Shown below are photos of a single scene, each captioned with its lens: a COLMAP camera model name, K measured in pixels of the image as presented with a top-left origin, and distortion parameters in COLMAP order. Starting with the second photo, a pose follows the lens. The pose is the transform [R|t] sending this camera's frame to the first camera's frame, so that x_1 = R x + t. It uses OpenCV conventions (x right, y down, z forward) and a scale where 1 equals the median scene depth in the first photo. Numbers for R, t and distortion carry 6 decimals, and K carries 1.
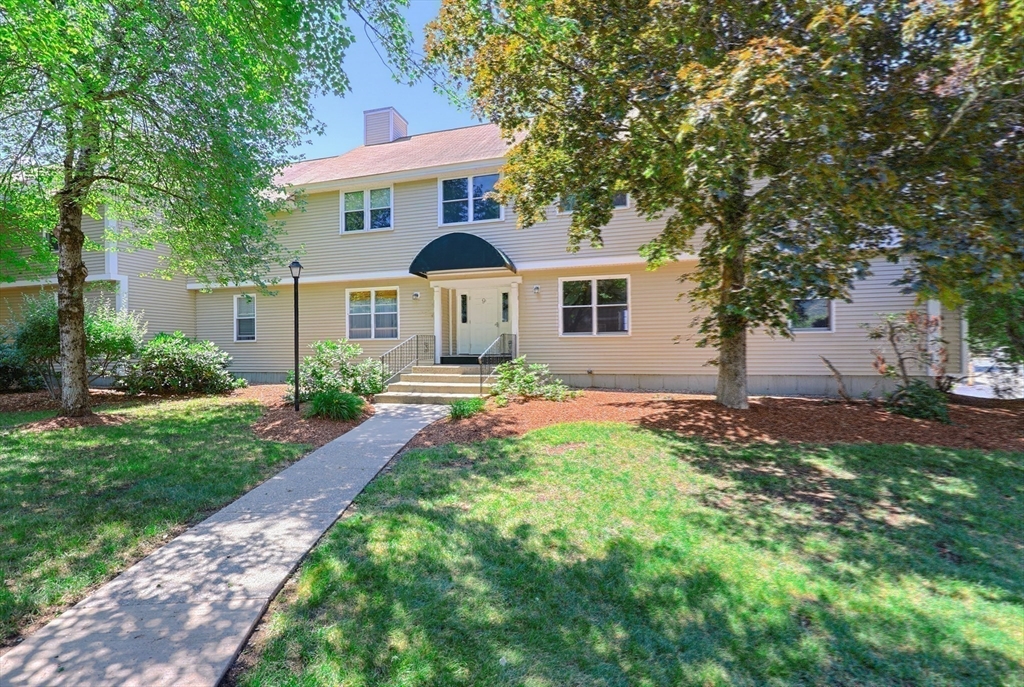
lens RADIAL K [[441.5, 0, 507.1], [0, 441.5, 352.8], [0, 0, 1]] dist [0.002385, -0.000833]
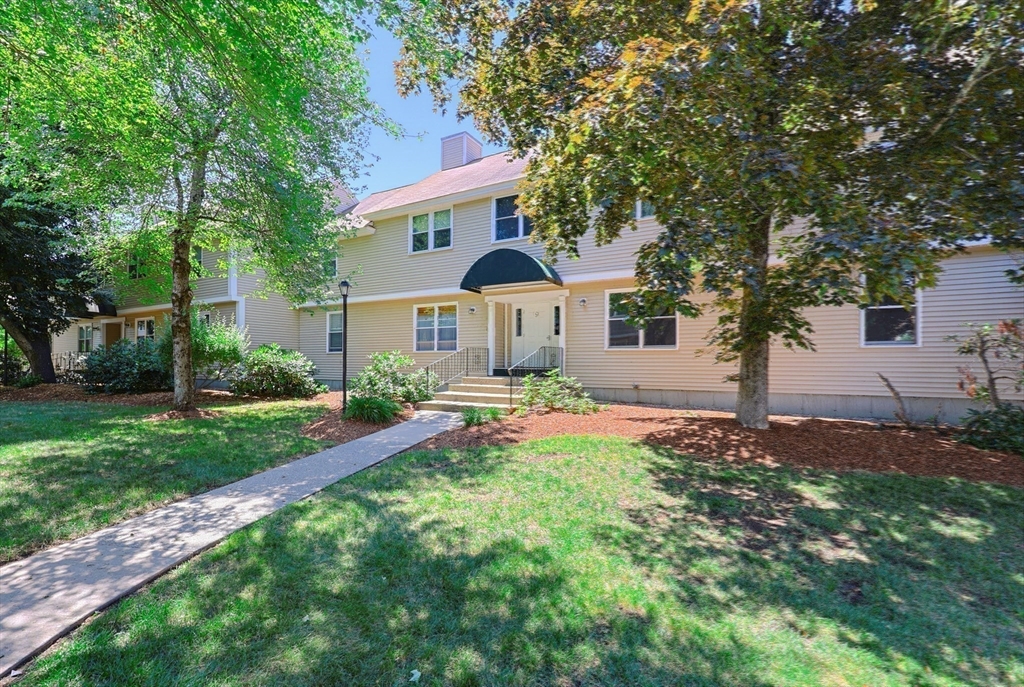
lens RADIAL K [[441.5, 0, 513.7], [0, 441.5, 369.4], [0, 0, 1]] dist [0.002385, -0.000833]
pose [[0.973918, 0.016533, -0.226297, 0.236020], [-0.015328, 0.999857, 0.007084, 0.004833], [0.226381, -0.003431, 0.974033, -0.006083]]
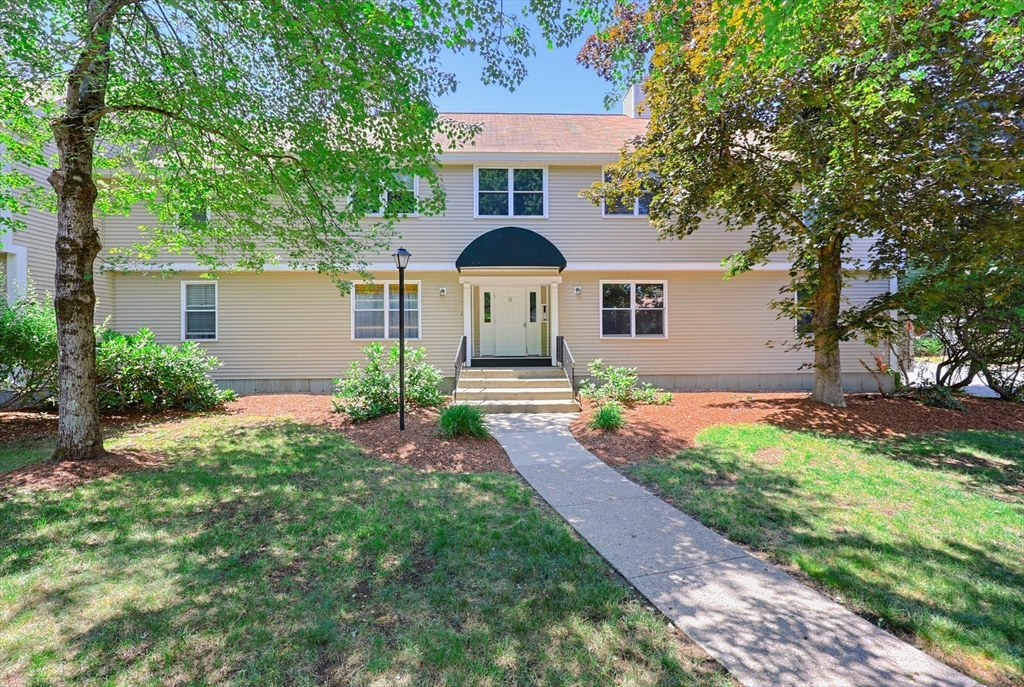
lens RADIAL K [[441.5, 0, 518.3], [0, 441.5, 343.1], [0, 0, 1]] dist [0.002385, -0.000833]
pose [[0.952782, 0.002084, 0.303649, -0.605908], [0.002089, 0.999908, -0.013417, -0.021832], [-0.303649, 0.013417, 0.952689, 0.181761]]
